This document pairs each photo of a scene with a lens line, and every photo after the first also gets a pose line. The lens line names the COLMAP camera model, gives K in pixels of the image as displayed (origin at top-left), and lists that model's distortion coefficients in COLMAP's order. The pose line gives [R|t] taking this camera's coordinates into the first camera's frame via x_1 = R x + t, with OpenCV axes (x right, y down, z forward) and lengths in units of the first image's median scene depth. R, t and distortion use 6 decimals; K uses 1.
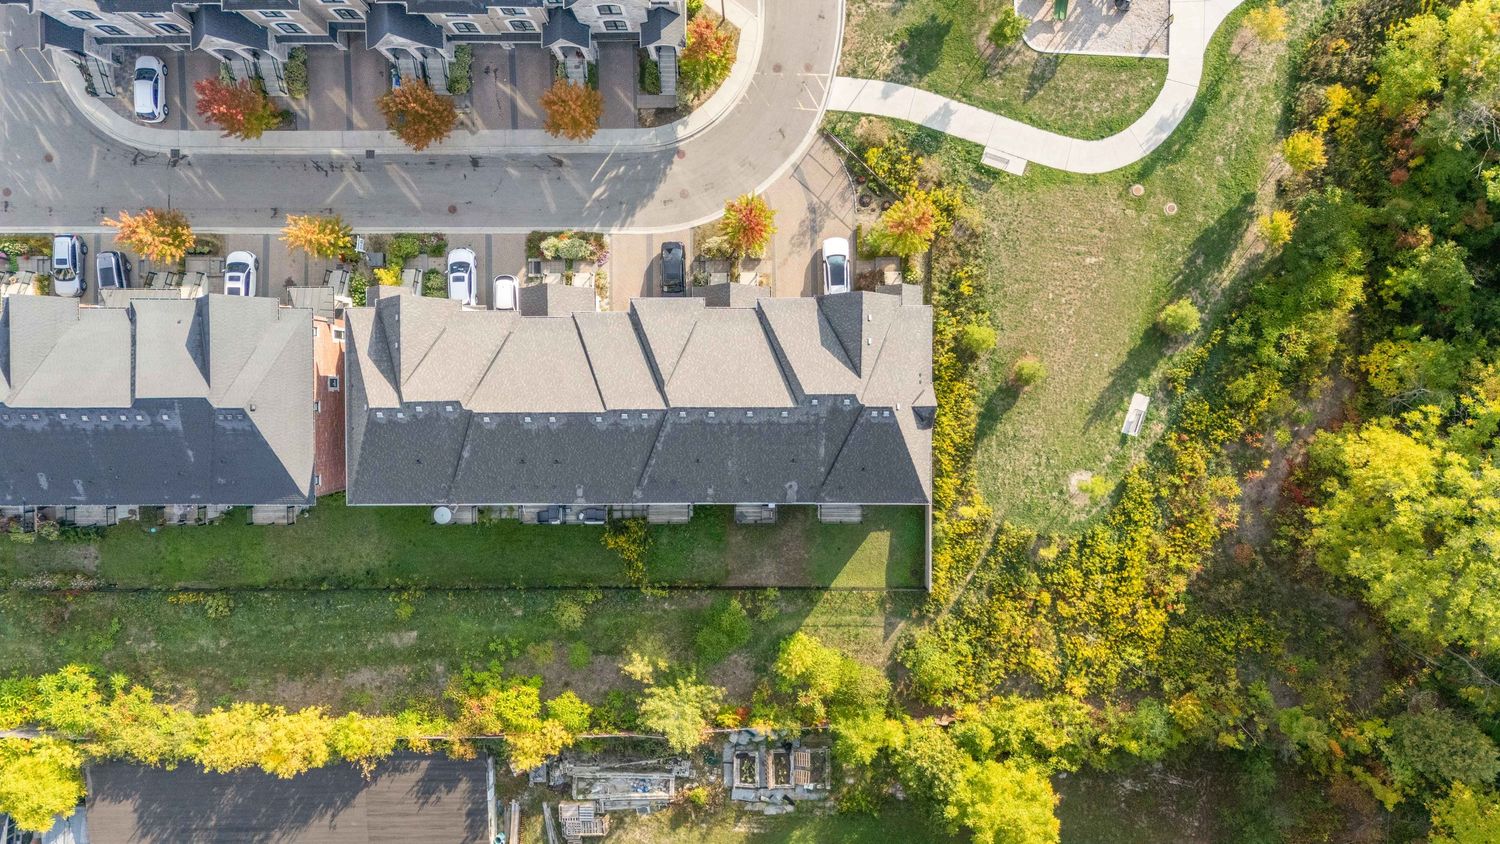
lens RADIAL K [[1097.2, 0, 753.5], [0, 1097.2, 421.4], [0, 0, 1]] dist [0.058507, -0.056892]
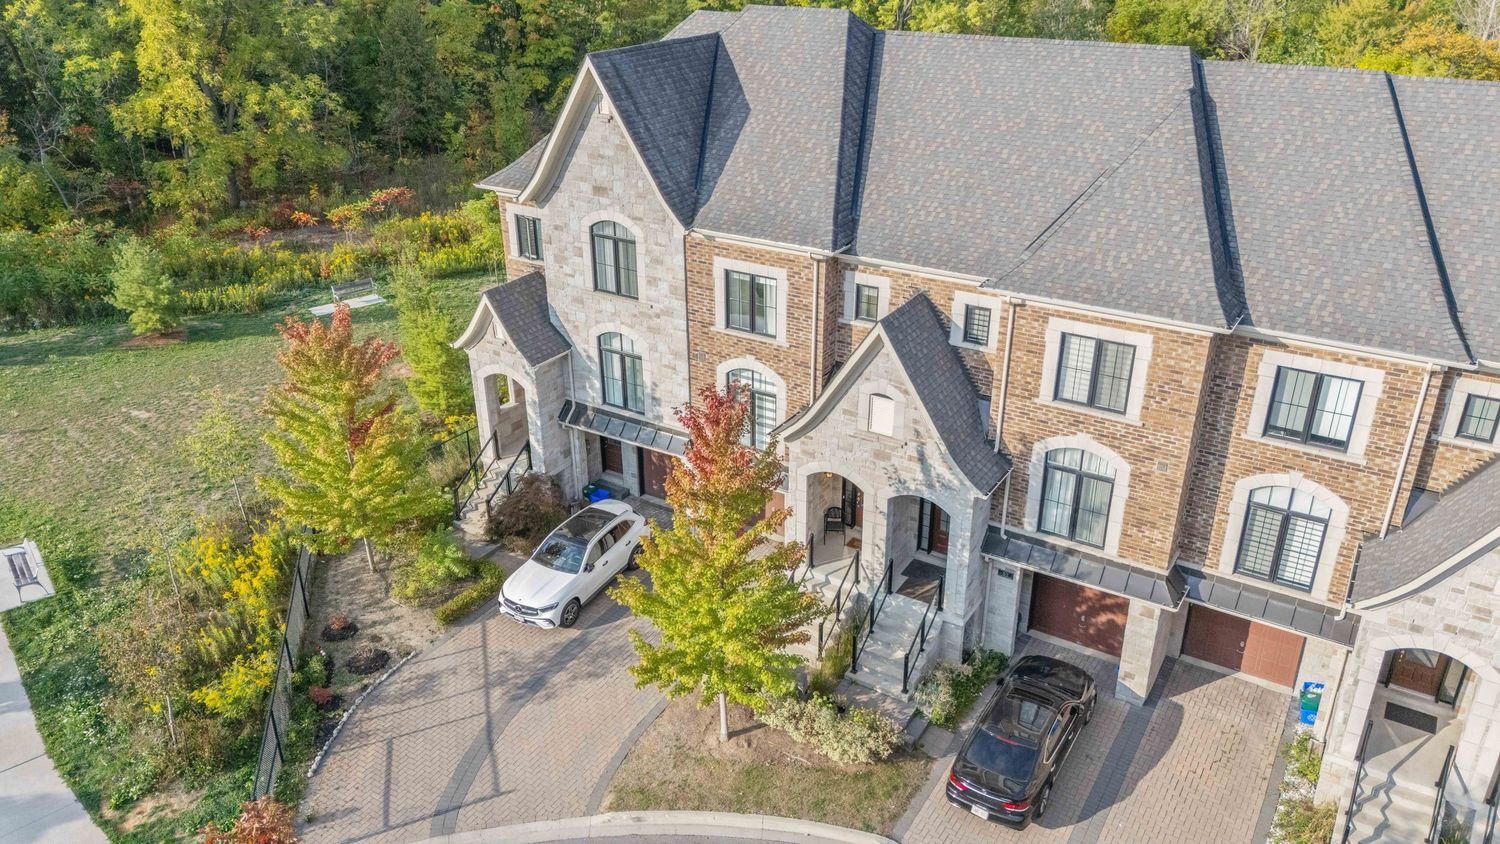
lens RADIAL K [[1097.2, 0, 750.9], [0, 1097.2, 422.4], [0, 0, 1]] dist [0.058507, -0.056892]
pose [[-0.845364, -0.222192, 0.485787, -0.136396], [0.533516, -0.396833, 0.746916, -0.358442], [0.026817, 0.890592, 0.454012, 0.800105]]
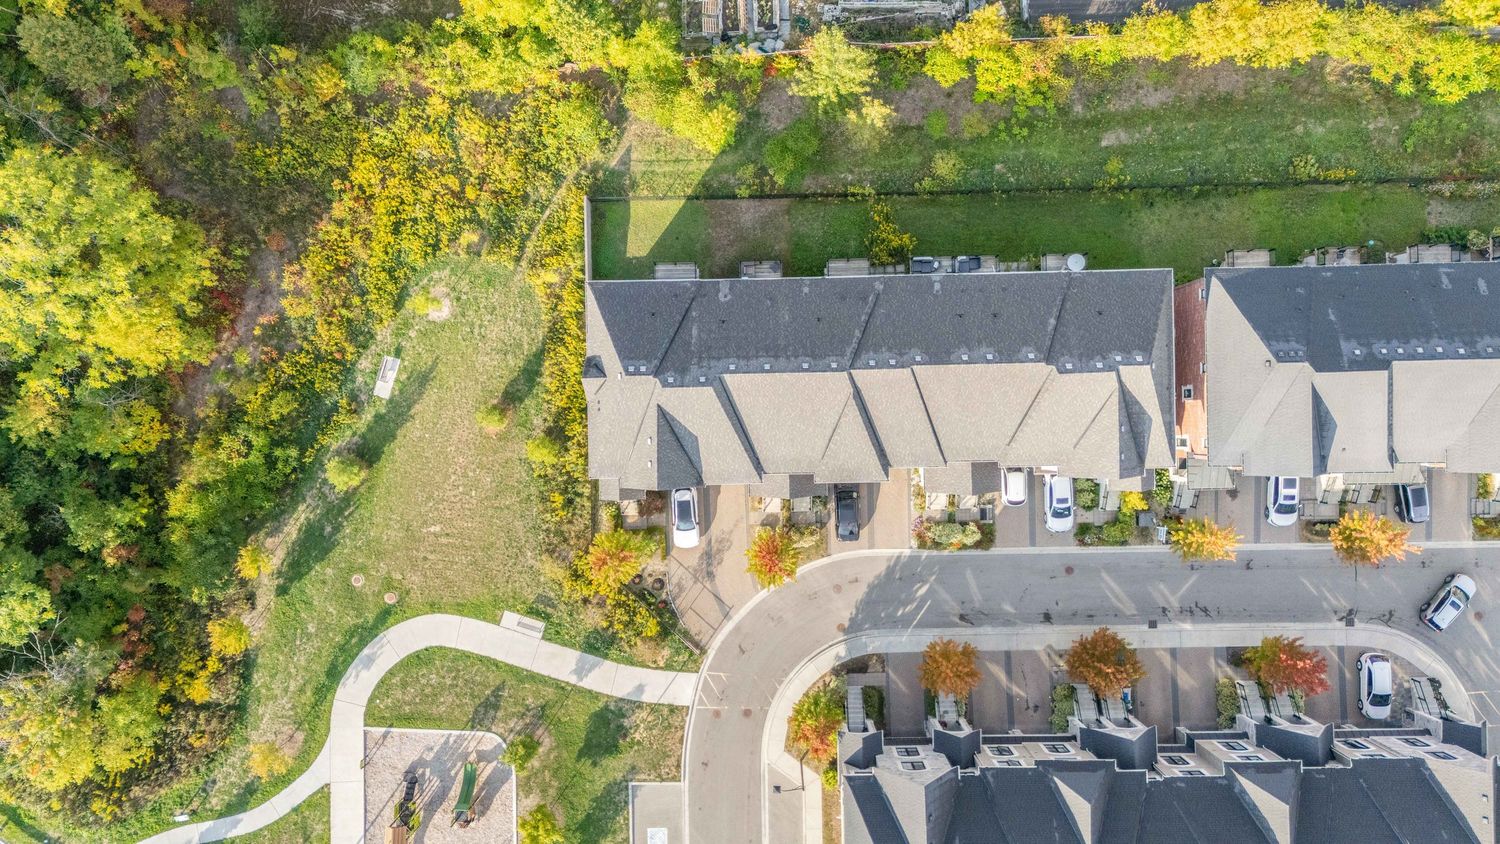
lens RADIAL K [[1097.2, 0, 750.9], [0, 1097.2, 419.4], [0, 0, 1]] dist [0.058507, -0.056892]
pose [[-0.999629, 0.017025, 0.021274, -0.007622], [-0.017547, -0.999543, -0.024618, -0.025809], [0.020846, -0.024982, 0.999471, -0.003116]]
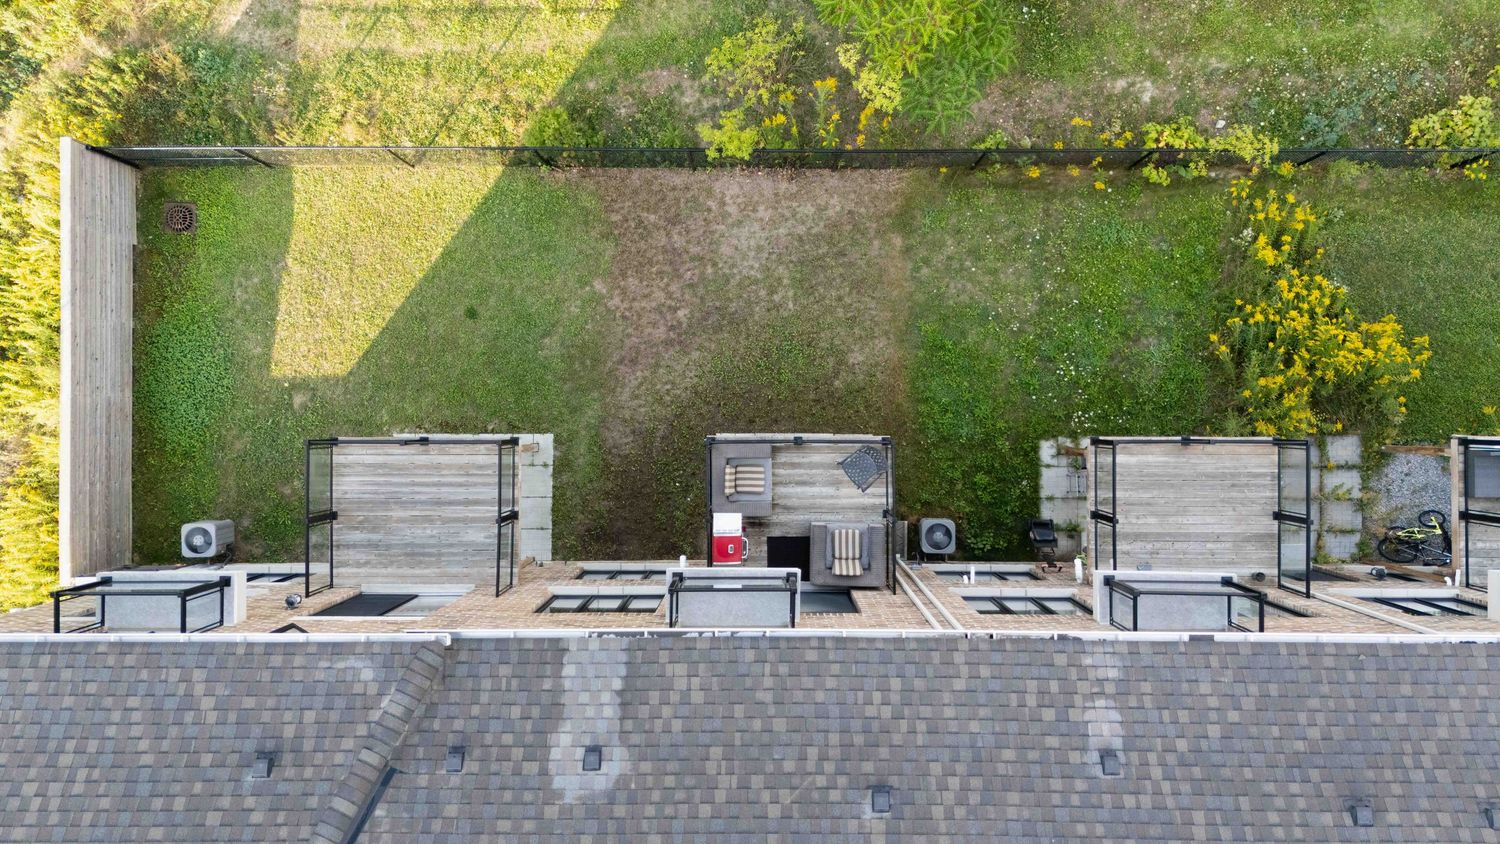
lens RADIAL K [[1097.2, 0, 752.7], [0, 1097.2, 419.2], [0, 0, 1]] dist [0.058507, -0.056892]
pose [[-0.999841, -0.003269, 0.017518, 0.007660], [0.002816, -0.999662, -0.025826, 0.100194], [0.017596, -0.025773, 0.999513, 0.755989]]
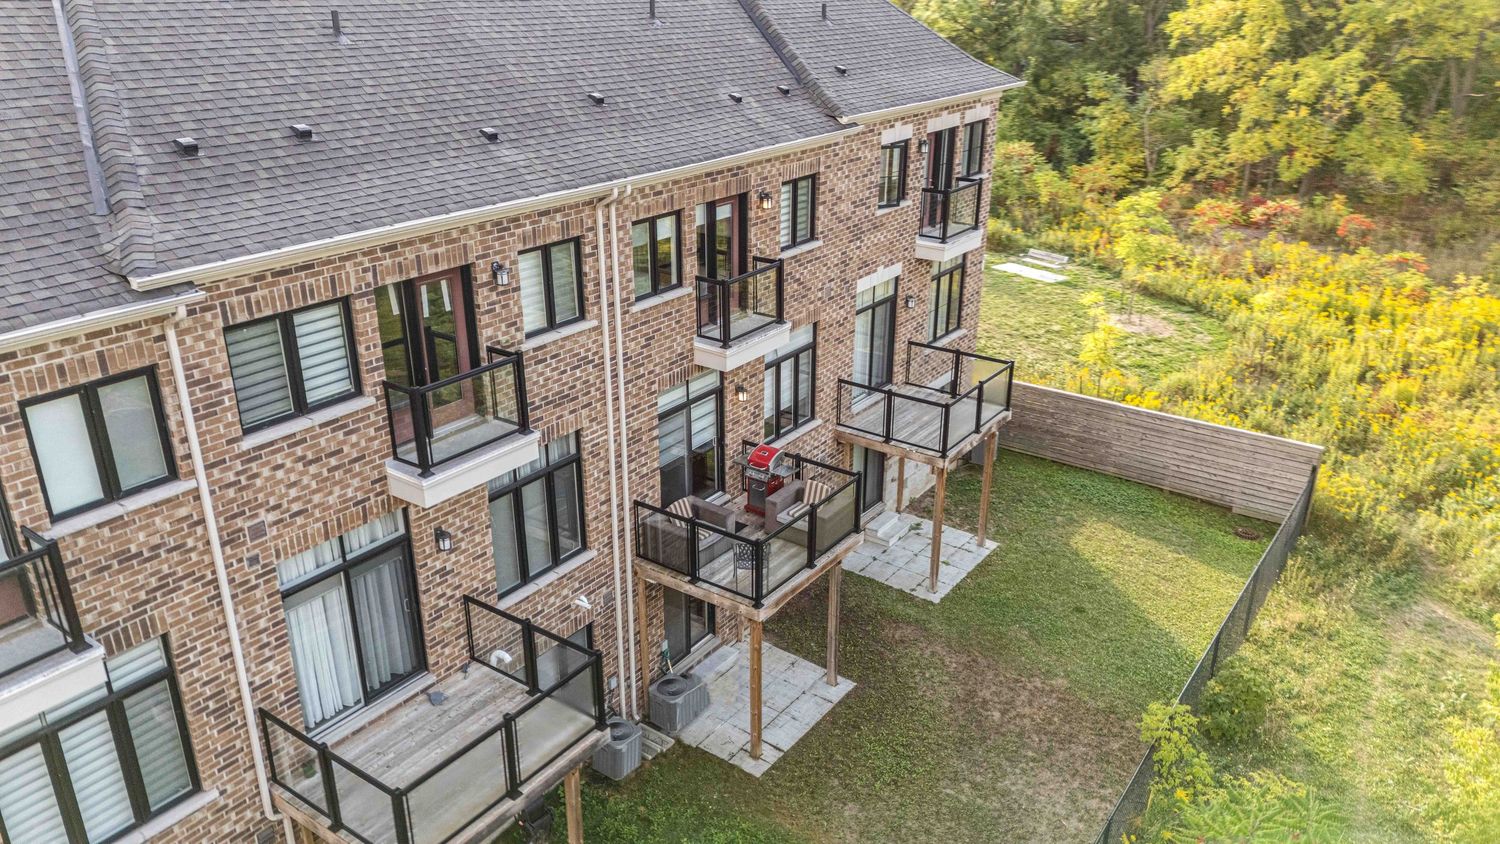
lens RADIAL K [[1097.2, 0, 746.6], [0, 1097.2, 419.0], [0, 0, 1]] dist [0.058507, -0.056892]
pose [[0.586384, -0.302918, 0.751262, -0.157197], [0.809810, 0.197454, -0.552467, 0.192285], [0.019013, 0.932337, 0.361090, 0.875497]]
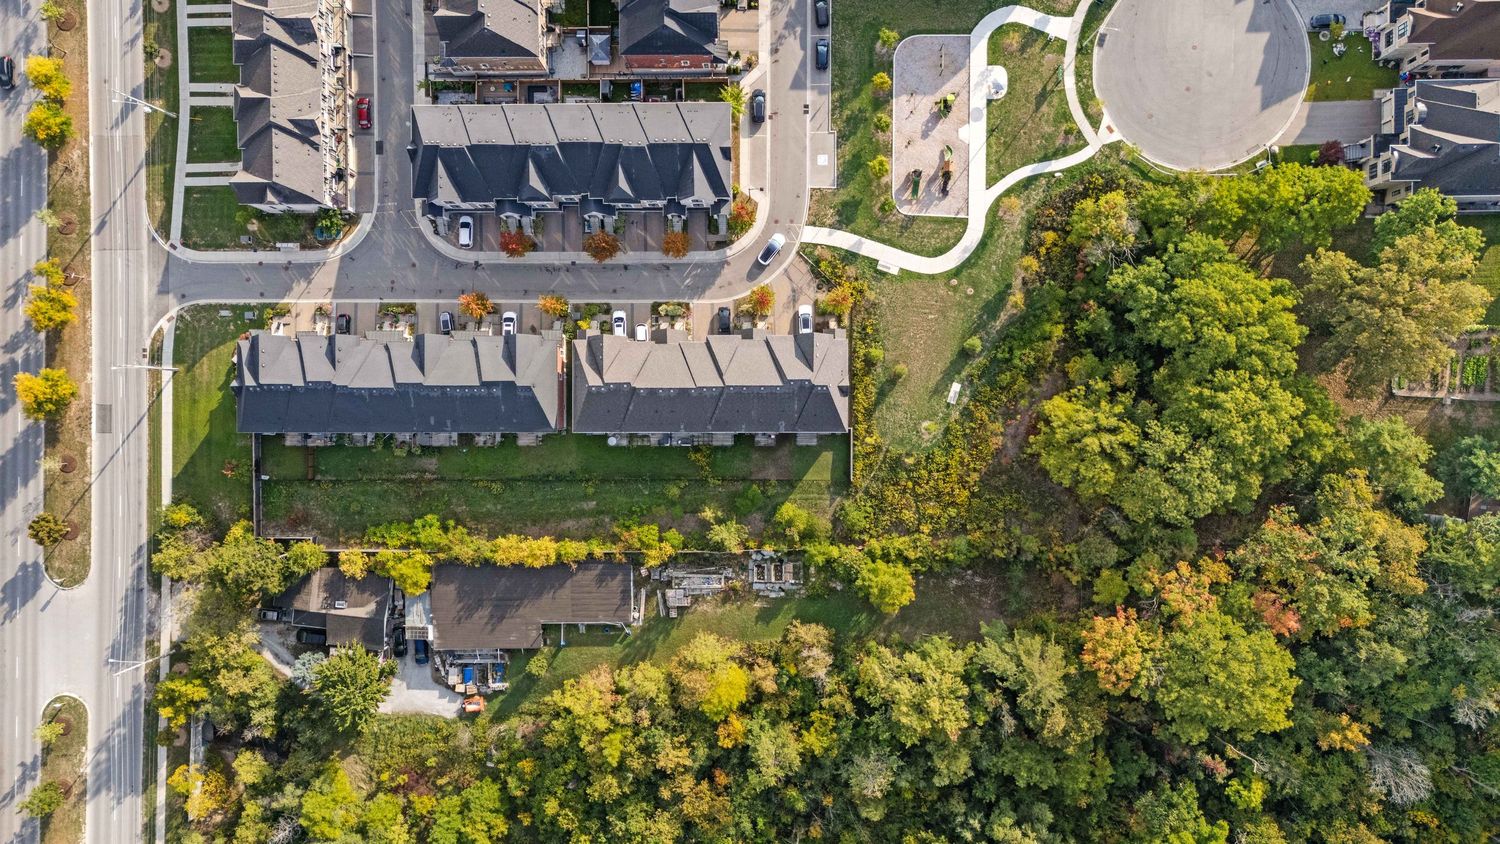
lens RADIAL K [[1097.2, 0, 749.5], [0, 1097.2, 425.1], [0, 0, 1]] dist [0.058507, -0.056892]
pose [[0.999917, 0.001553, -0.012793, -0.001250], [-0.001861, 0.999707, -0.024132, 0.102184], [0.012752, 0.024154, 0.999627, -1.011048]]
